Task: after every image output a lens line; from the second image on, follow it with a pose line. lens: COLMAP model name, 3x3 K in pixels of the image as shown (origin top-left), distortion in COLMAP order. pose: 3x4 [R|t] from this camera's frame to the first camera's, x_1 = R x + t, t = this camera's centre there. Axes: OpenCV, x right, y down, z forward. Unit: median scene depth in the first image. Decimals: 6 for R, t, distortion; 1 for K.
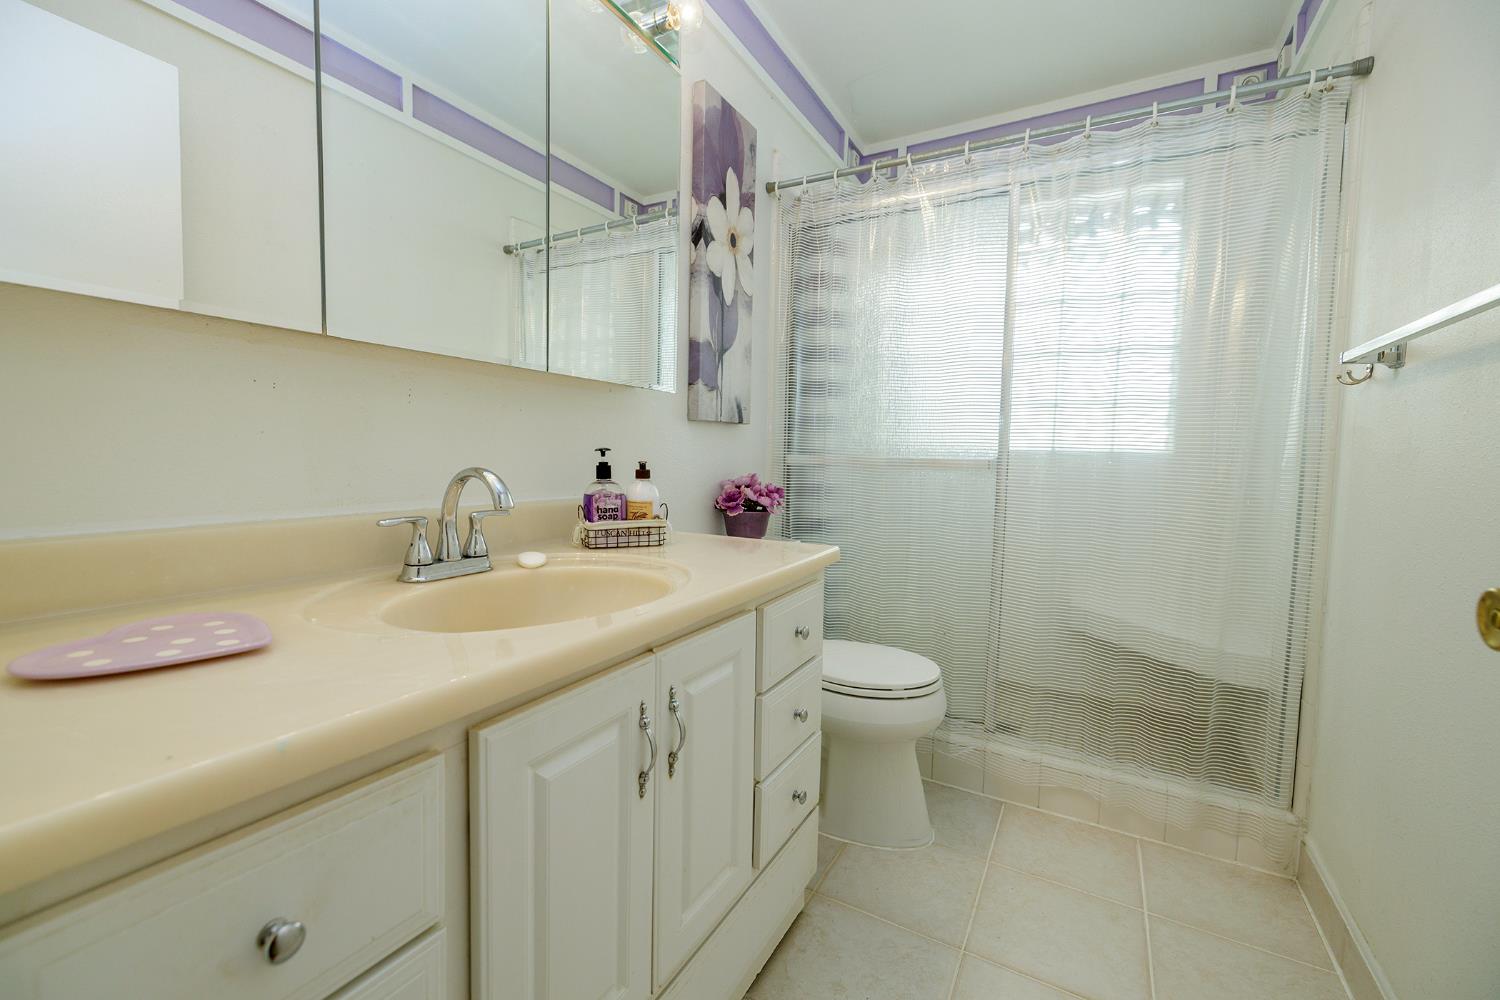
lens RADIAL K [[632.4, 0, 741.3], [0, 632.4, 499.4], [0, 0, 1]] dist [-0.003499, -0.000987]
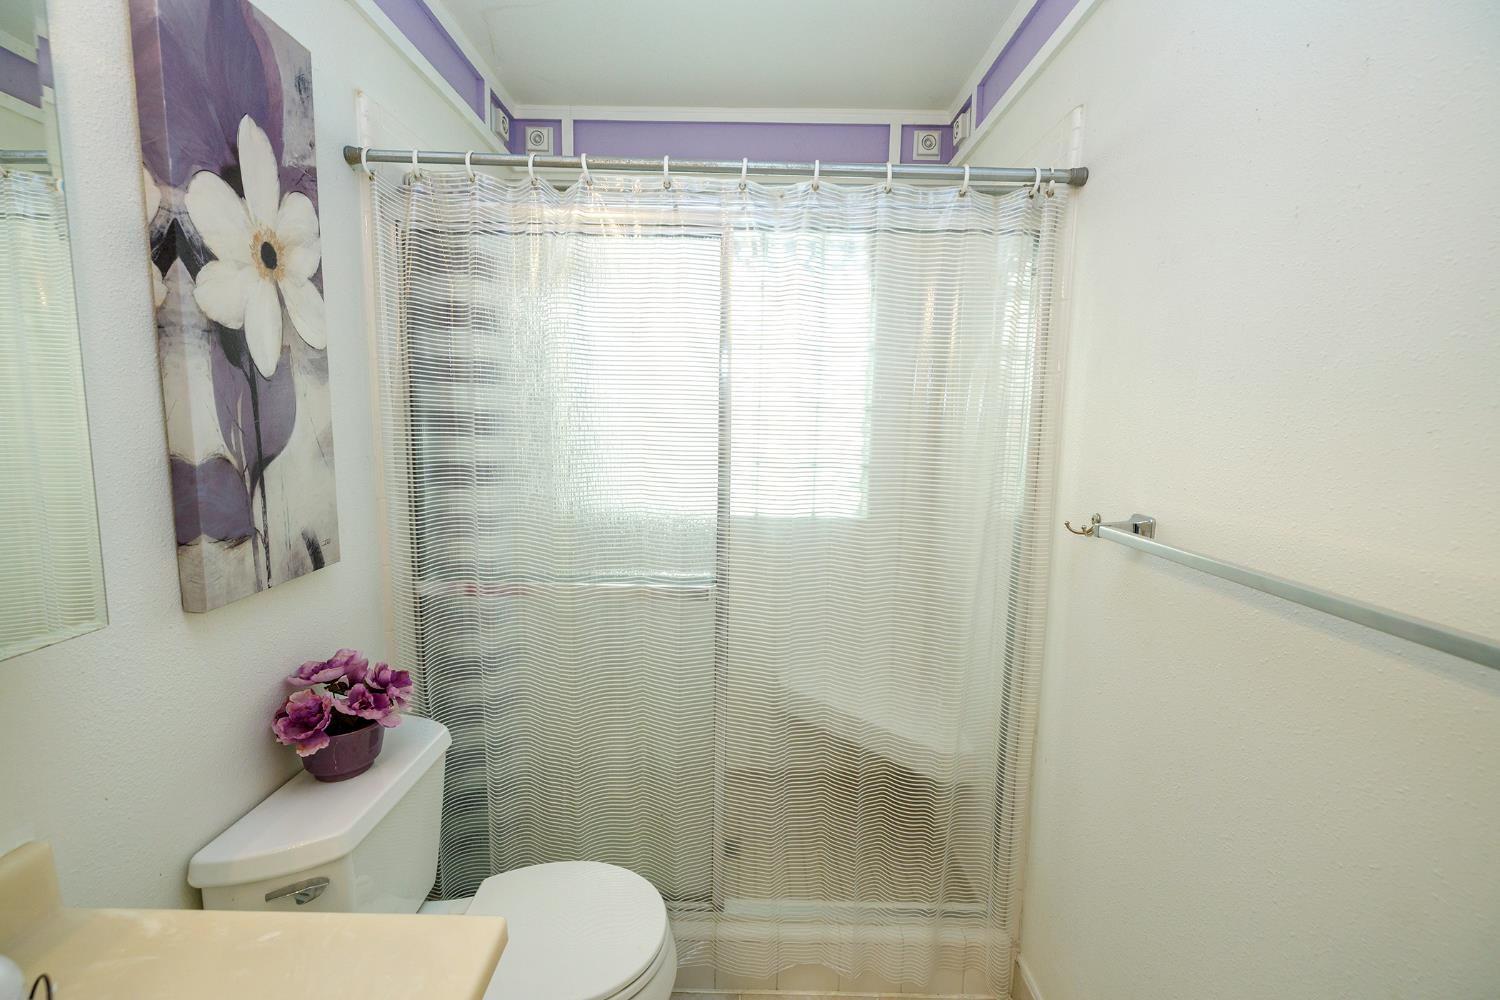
lens RADIAL K [[632.4, 0, 753.7], [0, 632.4, 501.8], [0, 0, 1]] dist [-0.003499, -0.000987]
pose [[0.866327, -0.064343, 0.495315, 0.063956], [0.029947, 0.996575, 0.077079, -0.221302], [-0.498578, -0.051942, 0.865287, 0.303733]]
